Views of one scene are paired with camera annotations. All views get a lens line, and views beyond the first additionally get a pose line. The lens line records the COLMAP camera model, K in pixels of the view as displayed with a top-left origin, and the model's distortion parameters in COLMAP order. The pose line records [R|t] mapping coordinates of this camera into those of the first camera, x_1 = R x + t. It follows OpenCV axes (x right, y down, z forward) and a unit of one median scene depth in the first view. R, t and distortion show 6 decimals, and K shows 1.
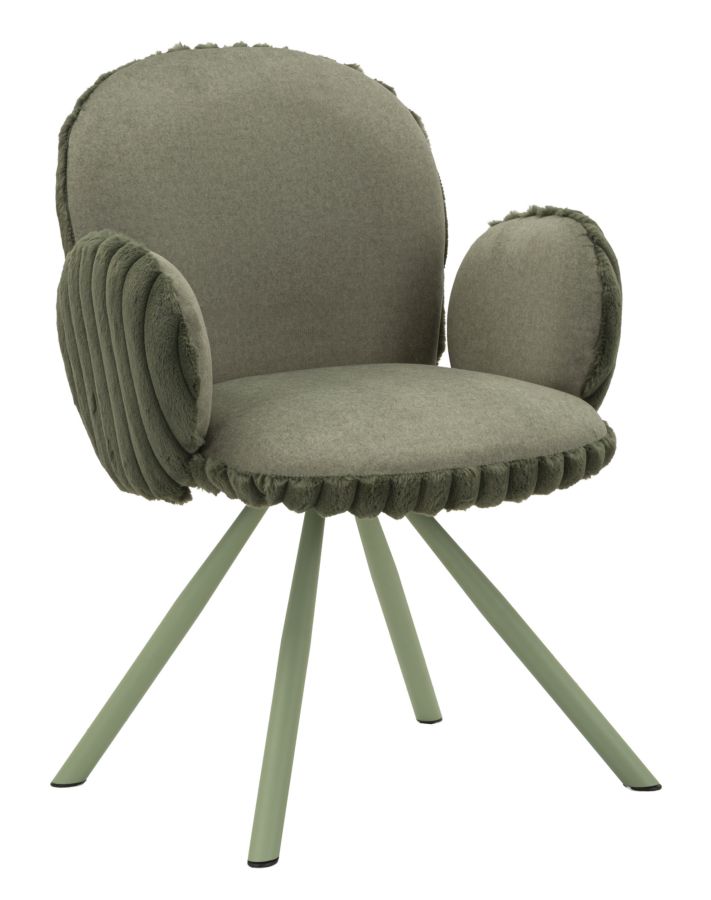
lens RADIAL K [[2554.7, 0, 355.5], [0, 2554.7, 450.0], [0, 0, 1]] dist [0.020059, 0.702268]
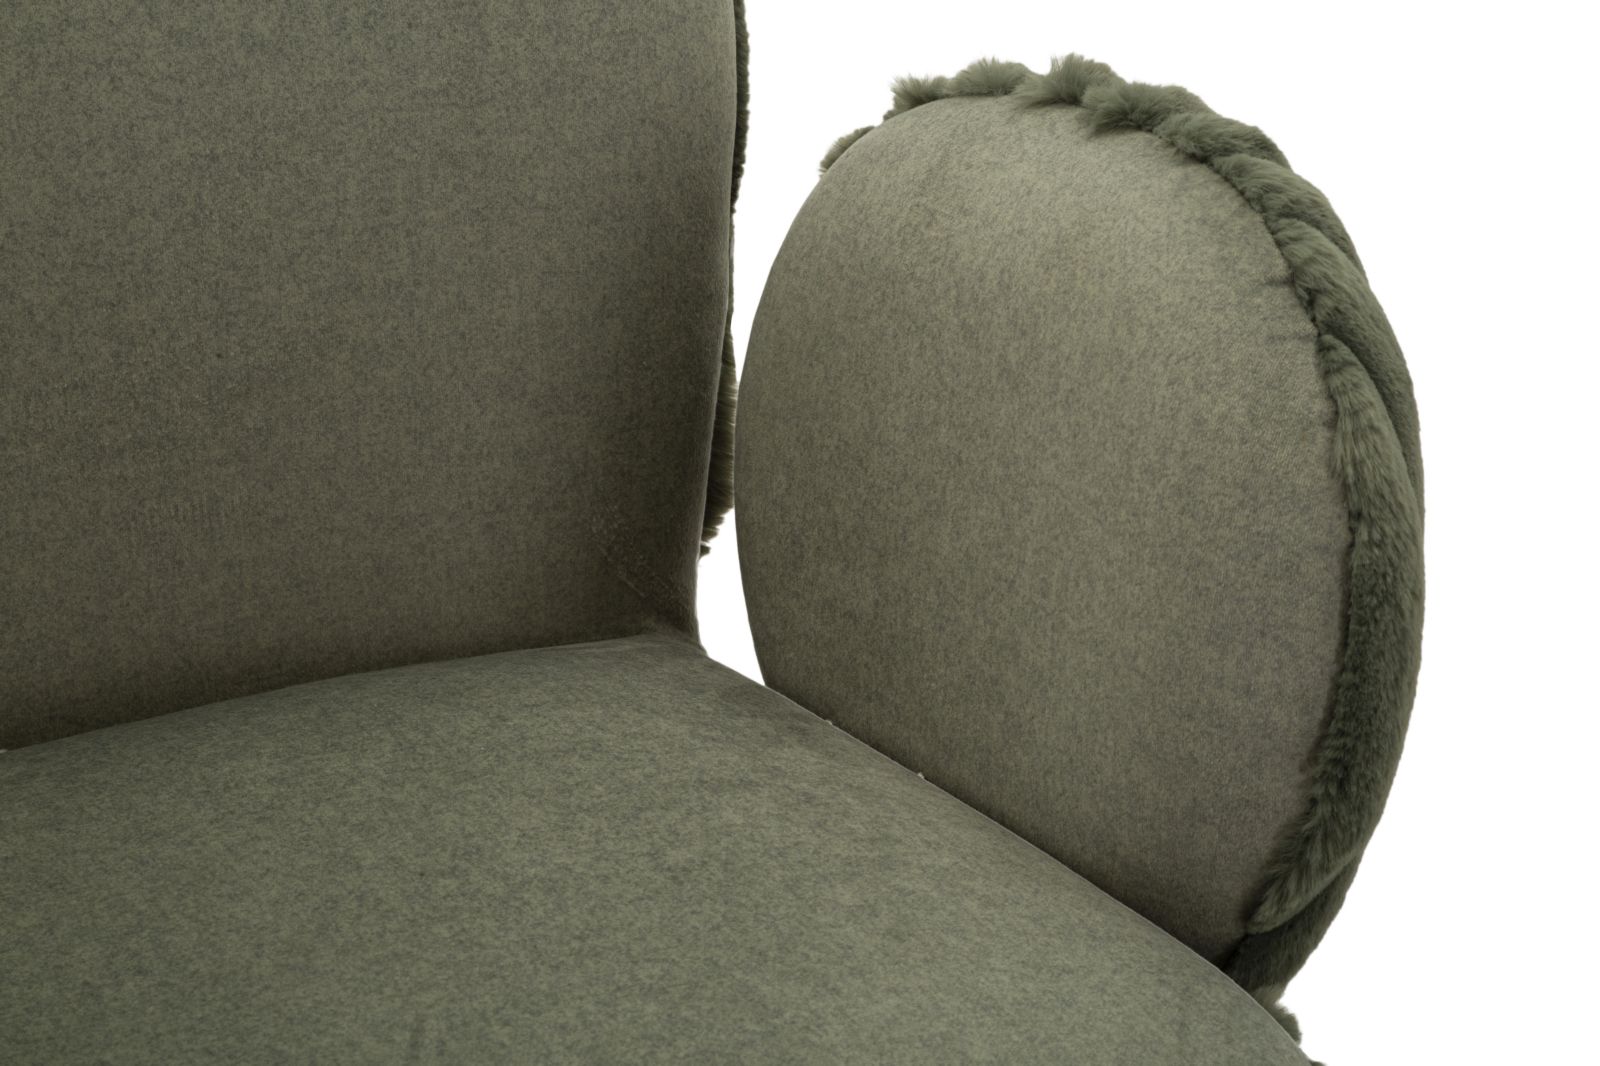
lens RADIAL K [[4123.1, 0, 799.6], [0, 4123.1, 452.0], [0, 0, 1]] dist [0.407767, 0.096766]
pose [[0.999872, 0.013052, 0.009213, 0.039983], [-0.014650, 0.979099, 0.202858, -0.141637], [-0.006372, -0.202967, 0.979165, 0.594683]]
